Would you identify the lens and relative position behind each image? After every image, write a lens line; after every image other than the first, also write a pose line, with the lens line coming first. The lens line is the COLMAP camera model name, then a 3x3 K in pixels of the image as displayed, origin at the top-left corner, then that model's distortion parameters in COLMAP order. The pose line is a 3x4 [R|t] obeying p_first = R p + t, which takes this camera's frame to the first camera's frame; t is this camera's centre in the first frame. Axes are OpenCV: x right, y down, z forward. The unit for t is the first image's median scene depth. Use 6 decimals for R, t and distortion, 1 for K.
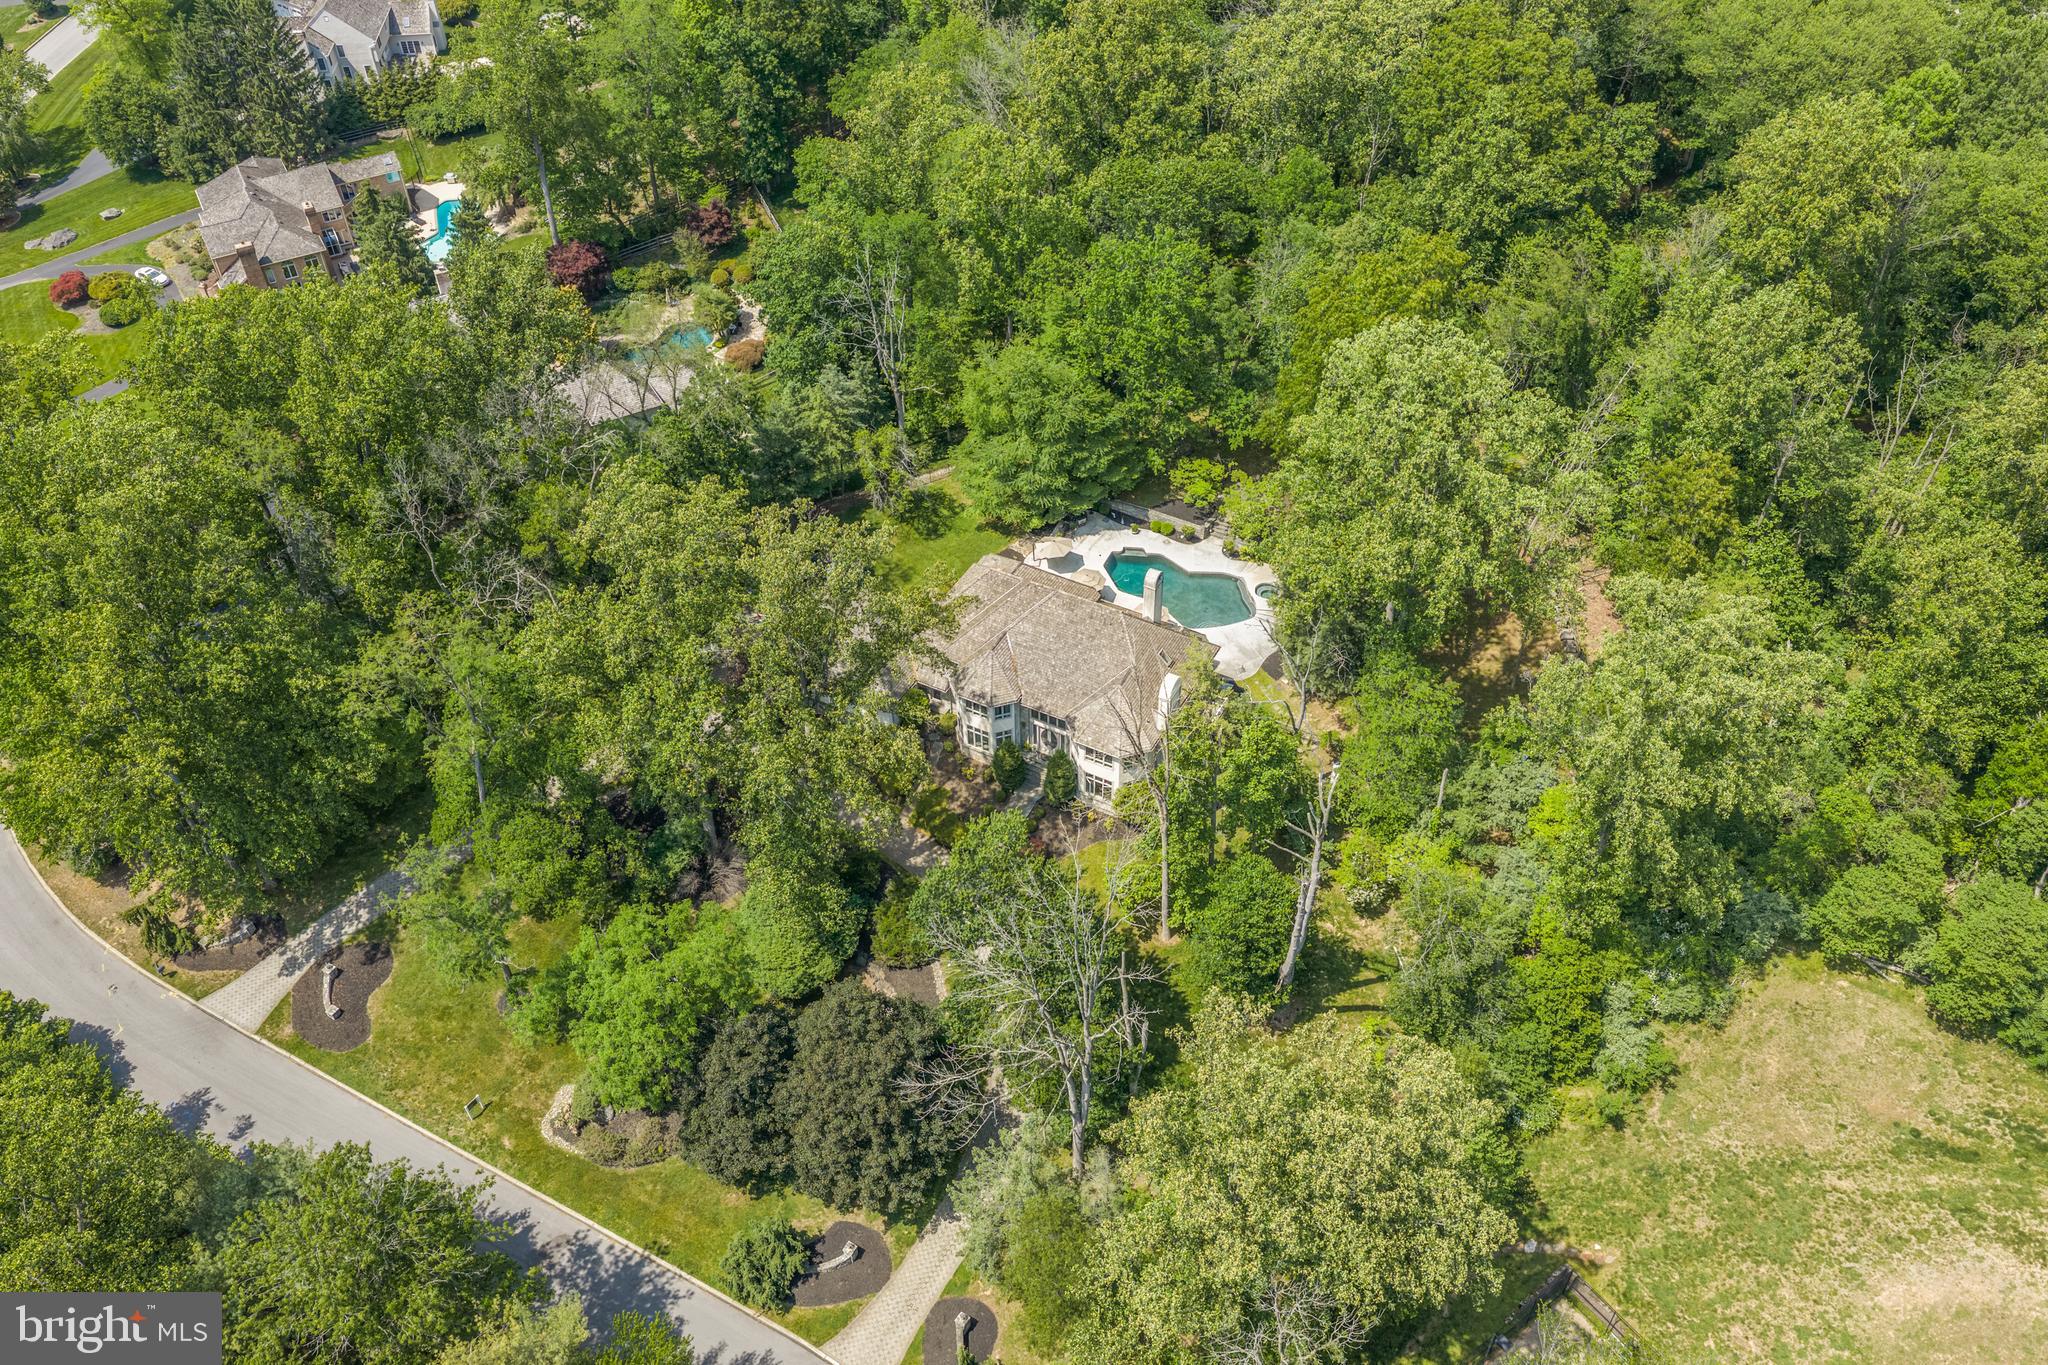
lens RADIAL K [[1667.0, 0, 1030.3], [0, 1667.0, 691.5], [0, 0, 1]] dist [0.030292, -0.003823]
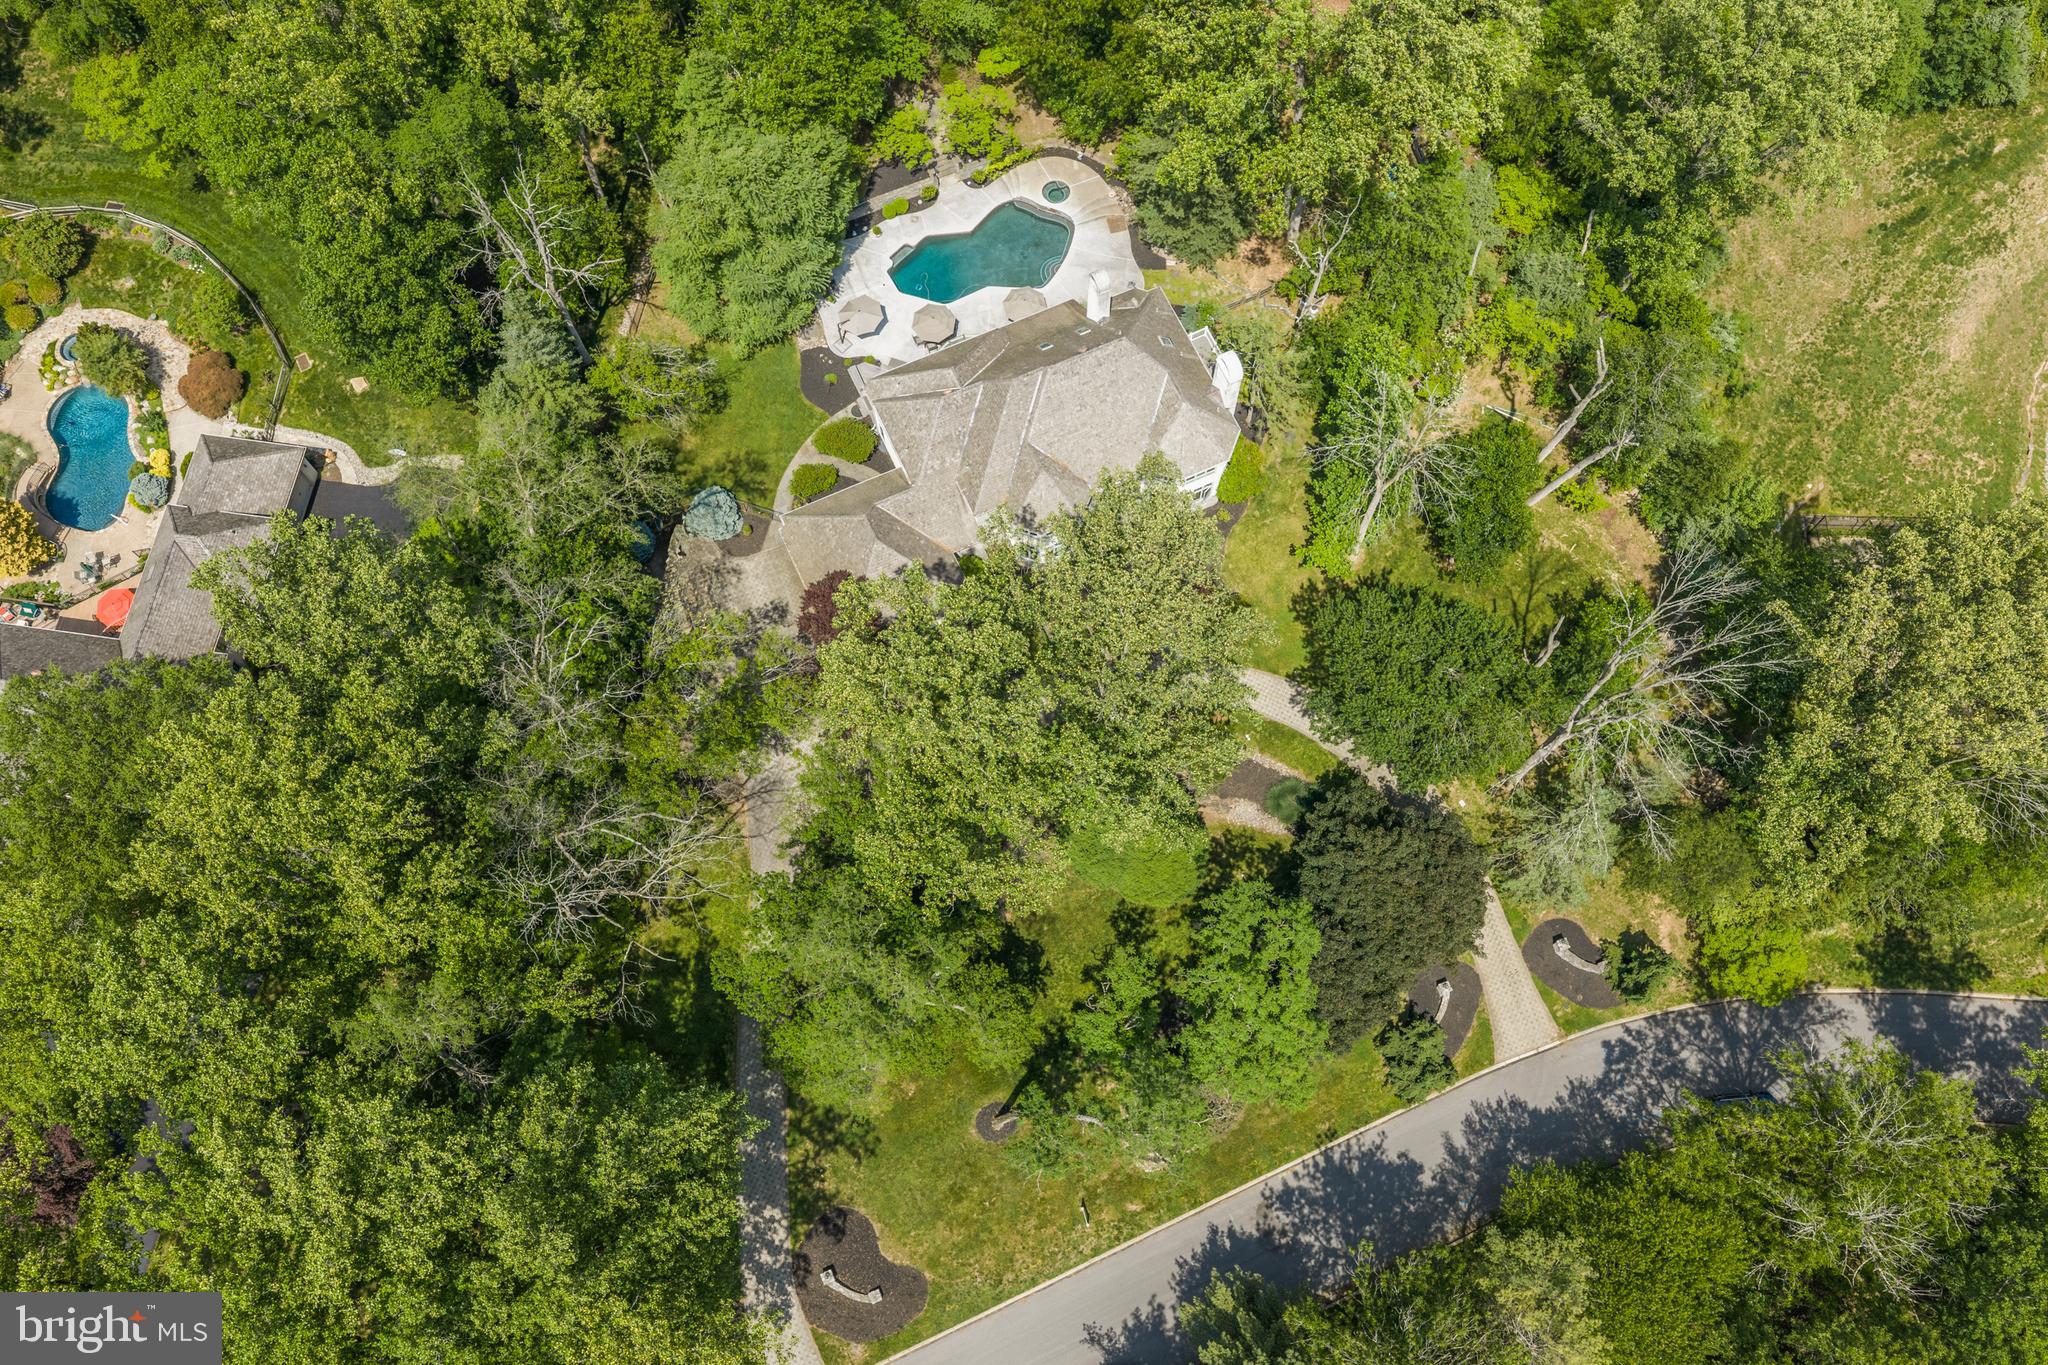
lens RADIAL K [[1667.0, 0, 1030.3], [0, 1667.0, 691.5], [0, 0, 1]] dist [0.030292, -0.003823]
pose [[0.607198, -0.740877, 0.287077, -0.379803], [0.555090, 0.654057, 0.513891, -0.418136], [-0.568495, -0.152680, 0.808395, 0.290959]]
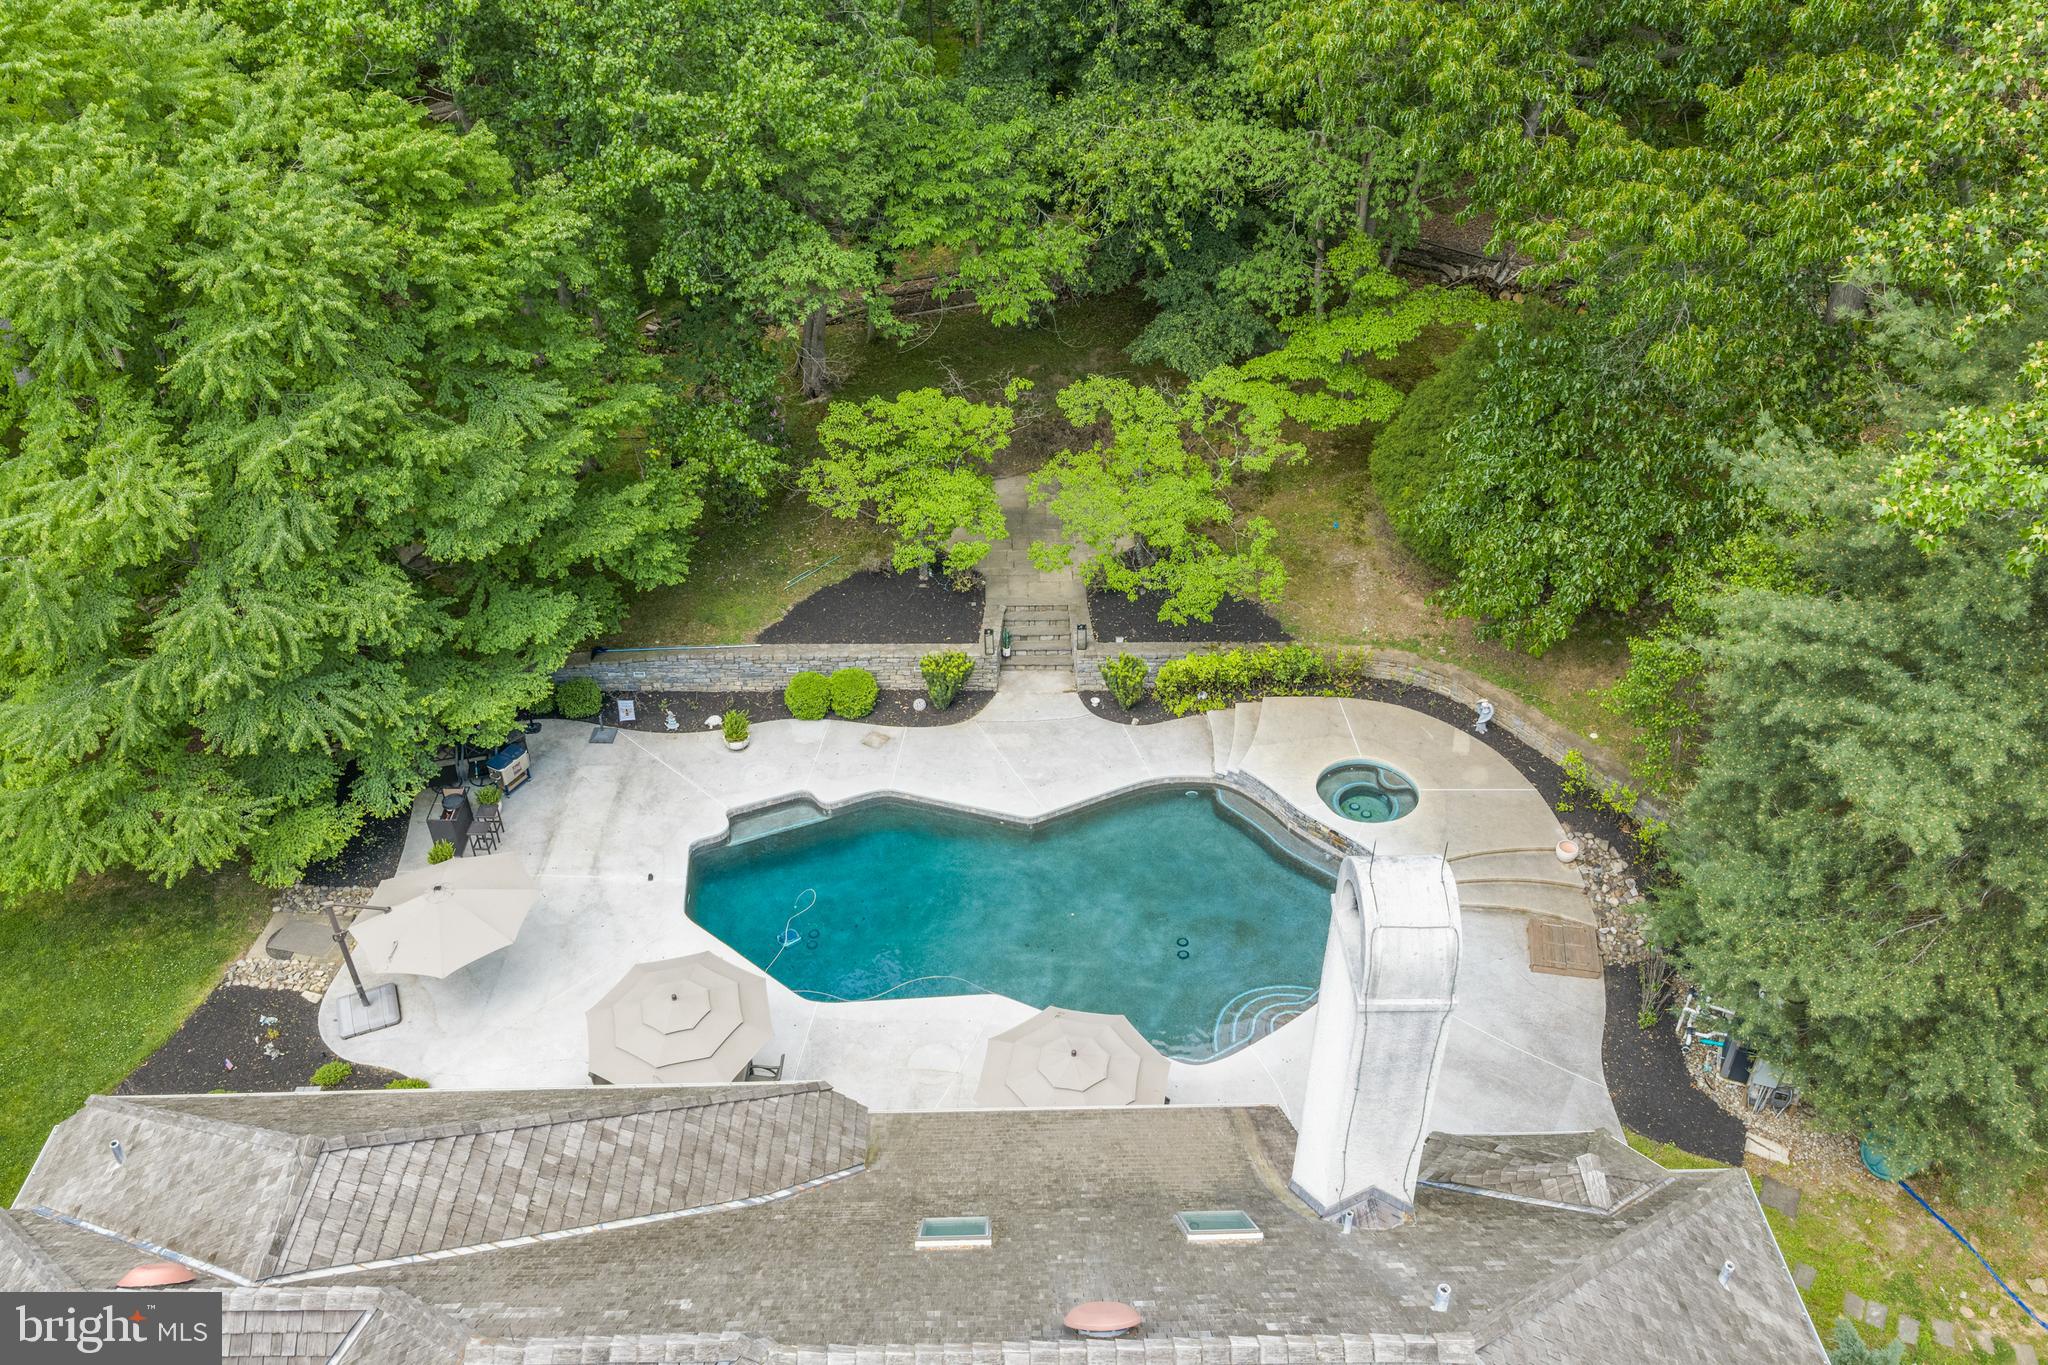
lens RADIAL K [[1667.0, 0, 1030.3], [0, 1667.0, 691.5], [0, 0, 1]] dist [0.030292, -0.003823]
pose [[0.870856, -0.284759, 0.400653, 0.002414], [0.340092, 0.937565, -0.072859, -0.086499], [-0.354891, 0.199709, 0.913329, 0.932357]]
